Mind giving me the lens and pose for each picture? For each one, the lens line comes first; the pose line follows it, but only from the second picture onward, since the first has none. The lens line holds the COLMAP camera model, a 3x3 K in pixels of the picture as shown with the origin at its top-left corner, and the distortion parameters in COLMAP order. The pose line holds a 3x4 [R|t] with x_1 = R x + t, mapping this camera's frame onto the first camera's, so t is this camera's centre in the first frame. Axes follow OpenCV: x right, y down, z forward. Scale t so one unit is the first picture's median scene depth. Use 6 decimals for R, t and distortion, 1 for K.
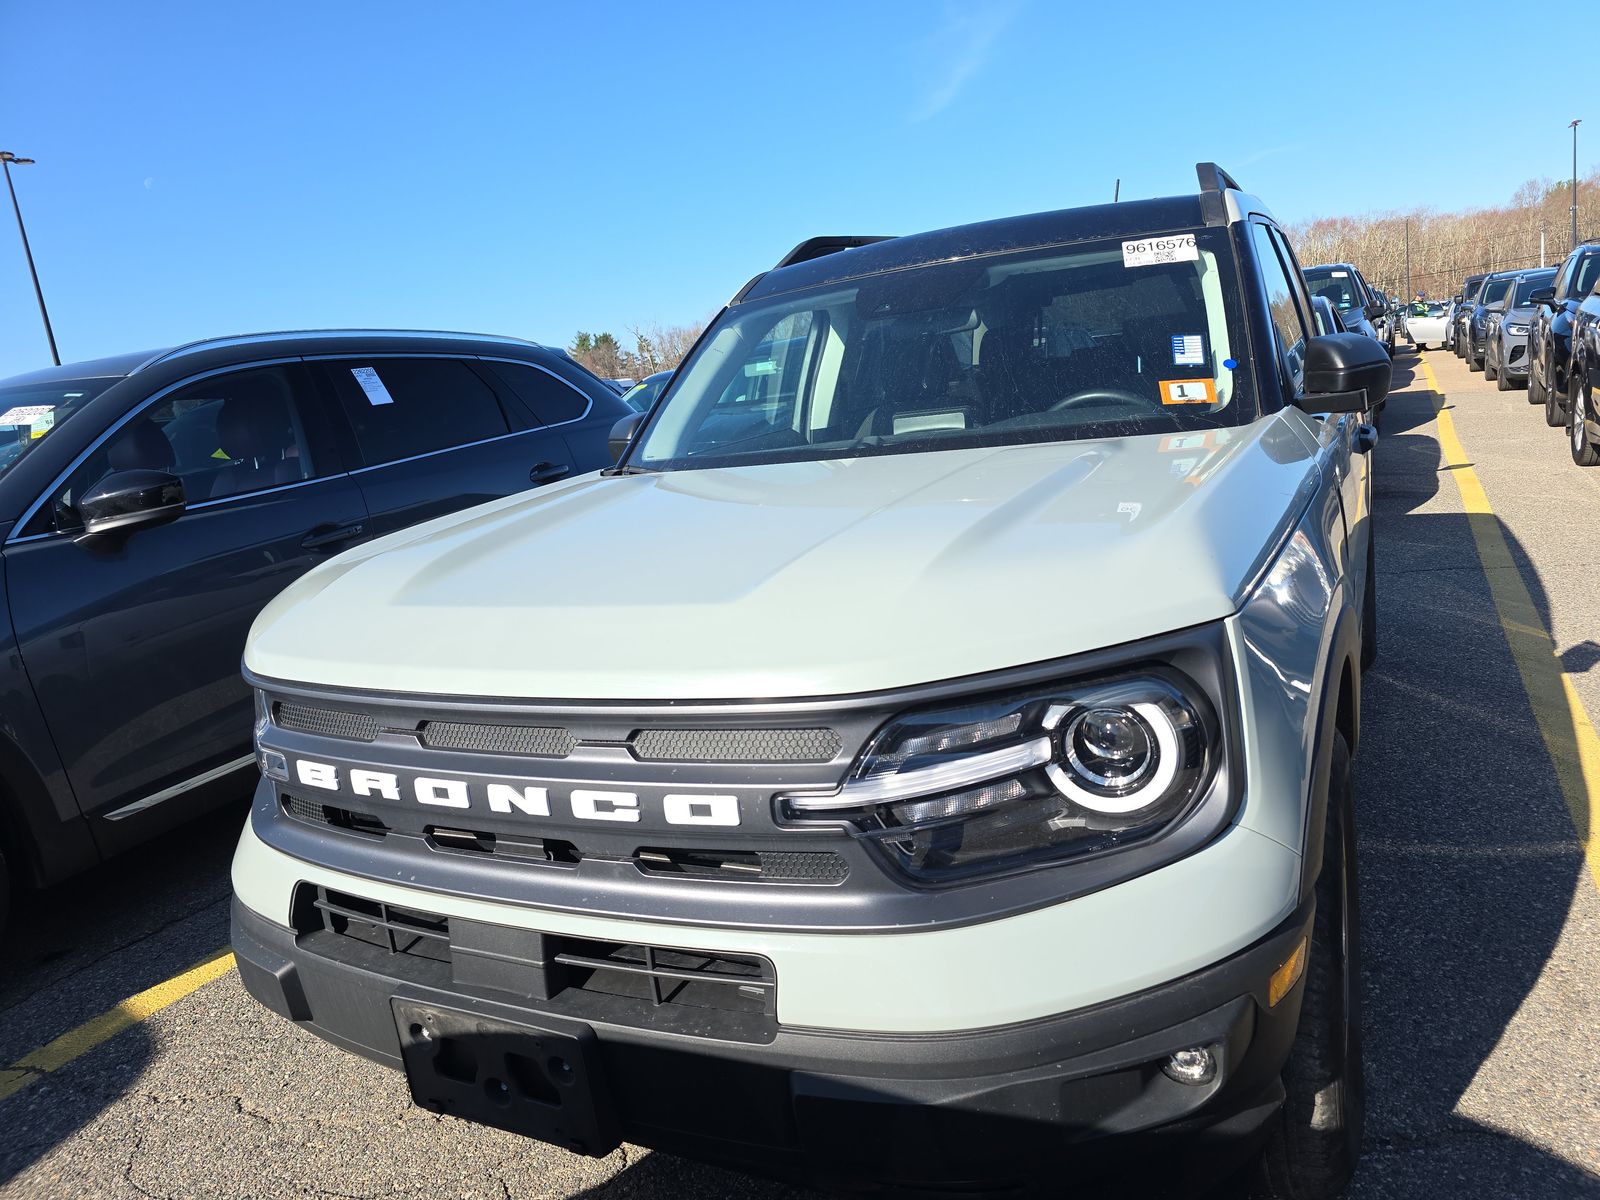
lens RADIAL K [[1078.2, 0, 800.0], [0, 1078.2, 600.0], [0, 0, 1]] dist [0.012064, 0.002480]
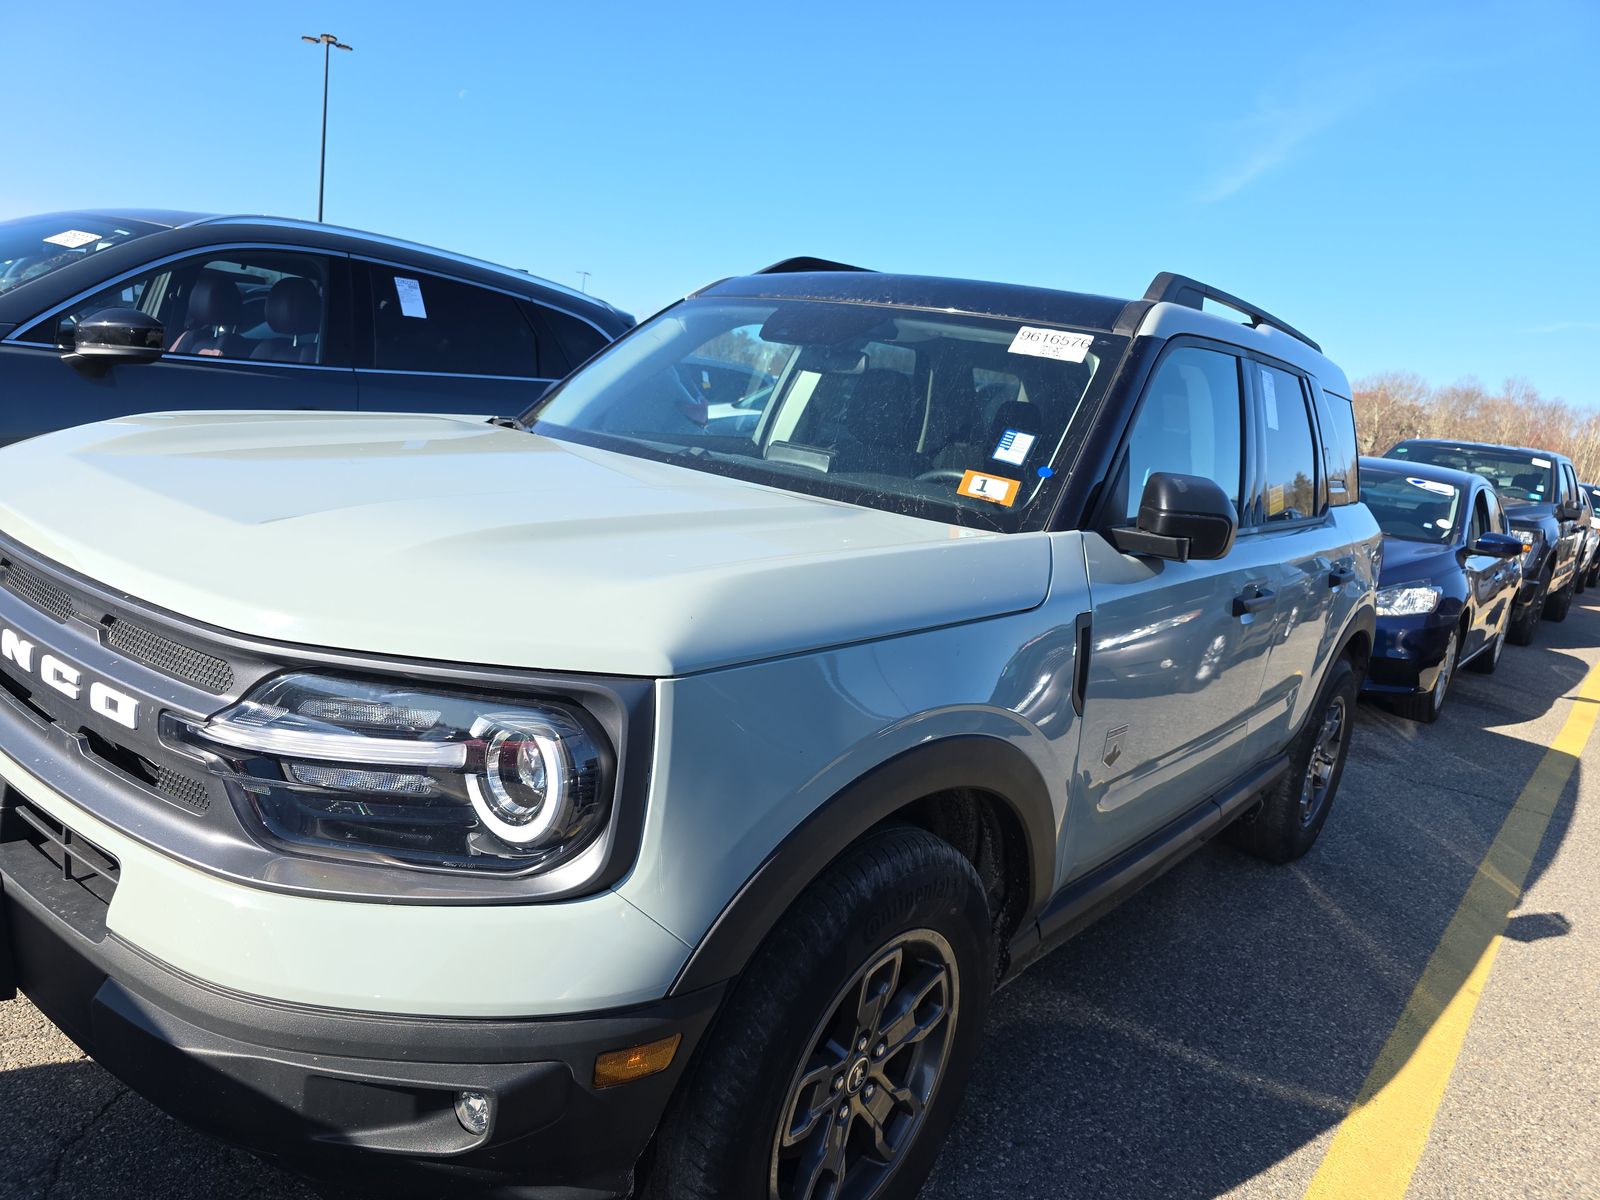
lens RADIAL K [[1081.1, 0, 800.2], [0, 1081.1, 611.5], [0, 0, 1]] dist [0.013706, 0.001523]
pose [[0.945118, 0.289466, -0.151529, 0.274947], [-0.291033, 0.956635, 0.012222, -0.038391], [0.148496, 0.032548, 0.988377, 0.031834]]
